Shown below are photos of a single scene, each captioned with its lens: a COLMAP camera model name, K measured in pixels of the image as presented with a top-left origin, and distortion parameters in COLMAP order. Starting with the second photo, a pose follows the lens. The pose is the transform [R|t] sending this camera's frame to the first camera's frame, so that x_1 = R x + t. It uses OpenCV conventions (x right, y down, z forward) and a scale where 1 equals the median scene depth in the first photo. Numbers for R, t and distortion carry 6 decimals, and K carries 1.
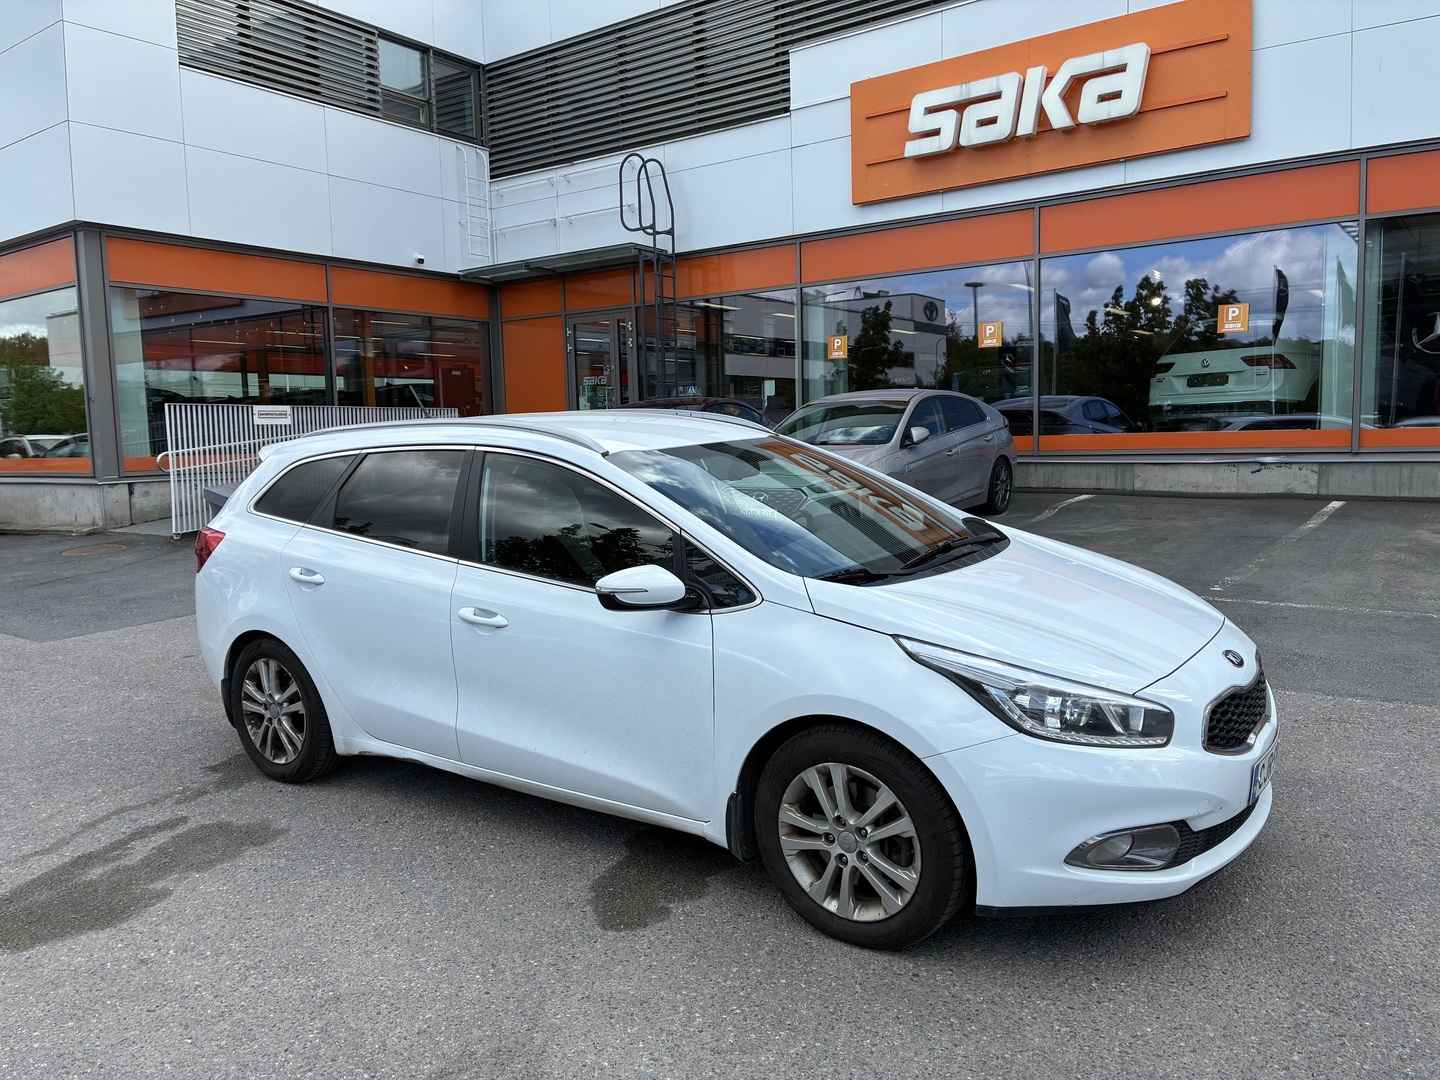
lens RADIAL K [[1057.6, 0, 720.0], [0, 1057.6, 540.0], [0, 0, 1]] dist [0.110436, -0.166359]
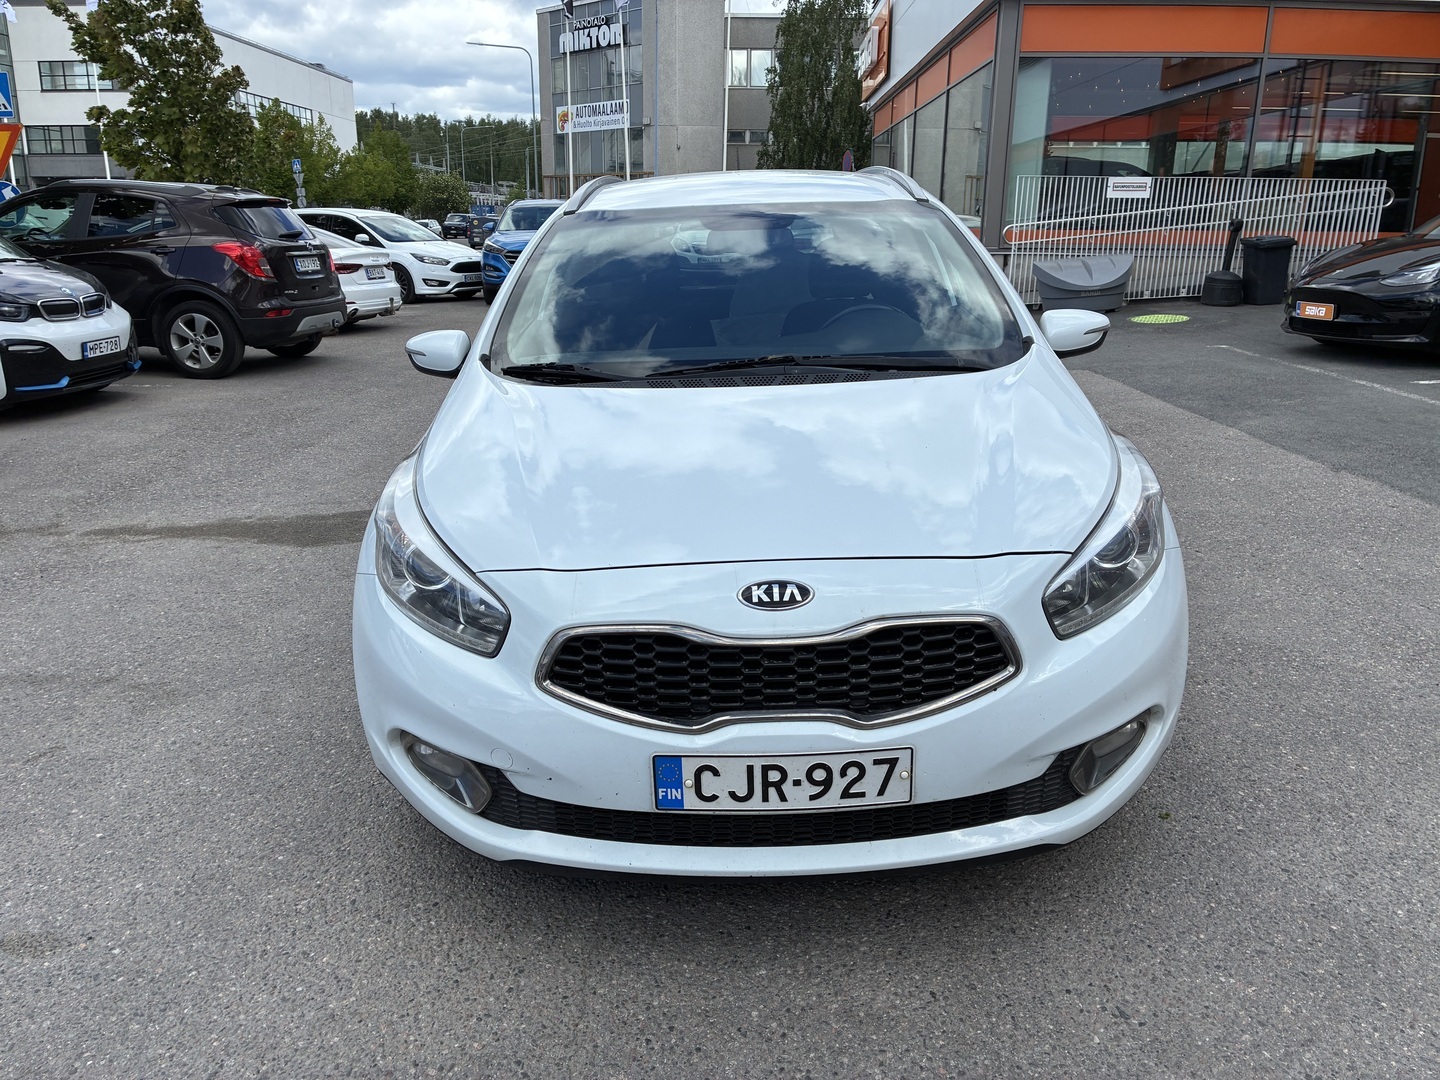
lens RADIAL K [[1057.6, 0, 720.0], [0, 1057.6, 540.0], [0, 0, 1]] dist [0.110436, -0.166359]
pose [[0.579531, 0.254846, -0.774078, 0.190128], [-0.098978, 0.964826, 0.243543, -0.011845], [0.808917, -0.064524, 0.584371, 0.135880]]
